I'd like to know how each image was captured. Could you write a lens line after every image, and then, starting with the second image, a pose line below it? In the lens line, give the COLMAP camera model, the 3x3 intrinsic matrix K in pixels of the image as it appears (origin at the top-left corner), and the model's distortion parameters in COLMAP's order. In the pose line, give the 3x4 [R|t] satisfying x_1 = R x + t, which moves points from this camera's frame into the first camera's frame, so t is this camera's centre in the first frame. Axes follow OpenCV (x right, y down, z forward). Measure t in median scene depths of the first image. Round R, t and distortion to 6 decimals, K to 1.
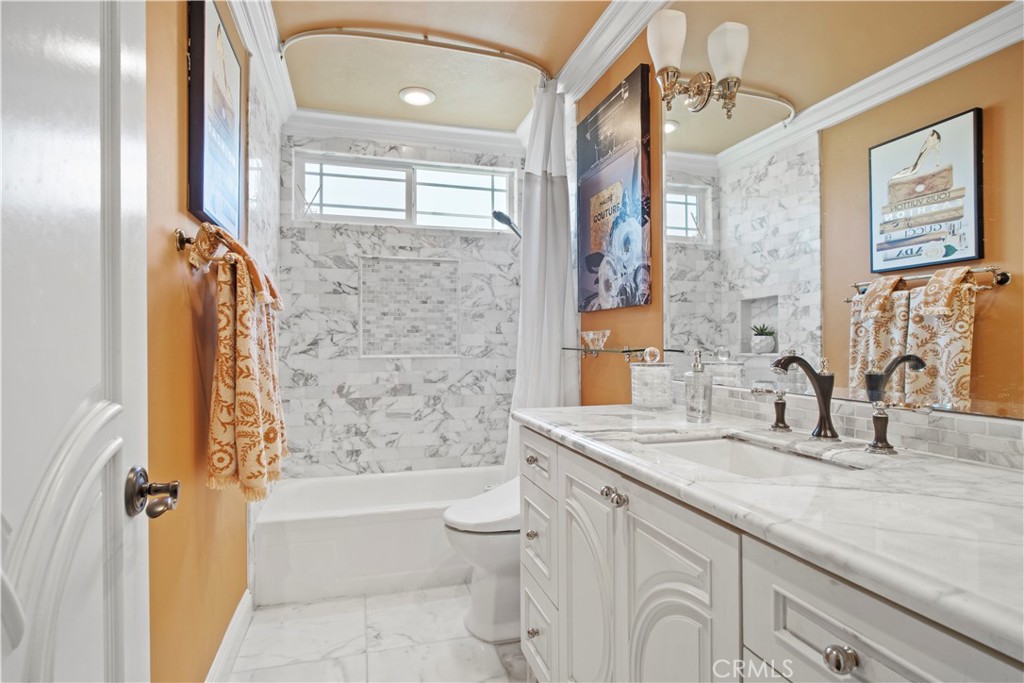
lens RADIAL K [[530.7, 0, 509.7], [0, 530.7, 338.2], [0, 0, 1]] dist [-0.003138, -0.000977]
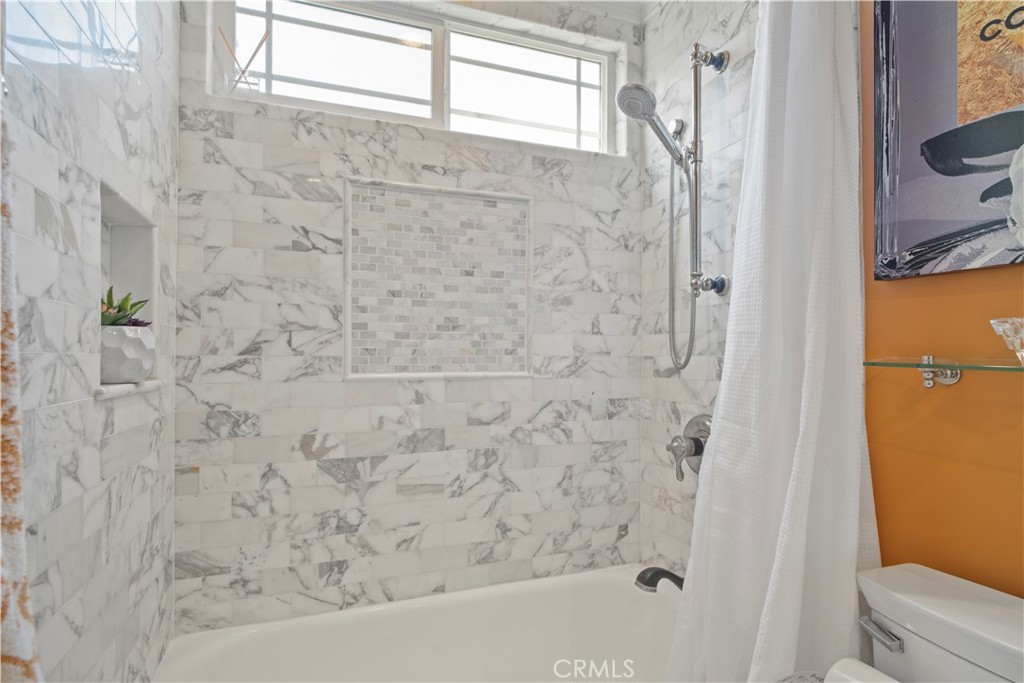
lens RADIAL K [[530.7, 0, 510.5], [0, 530.7, 350.9], [0, 0, 1]] dist [-0.003138, -0.000977]
pose [[0.997829, 0.004843, 0.065677, -0.156906], [-0.005321, 0.999961, 0.007106, 0.005833], [-0.065640, -0.007440, 0.997816, 0.476798]]
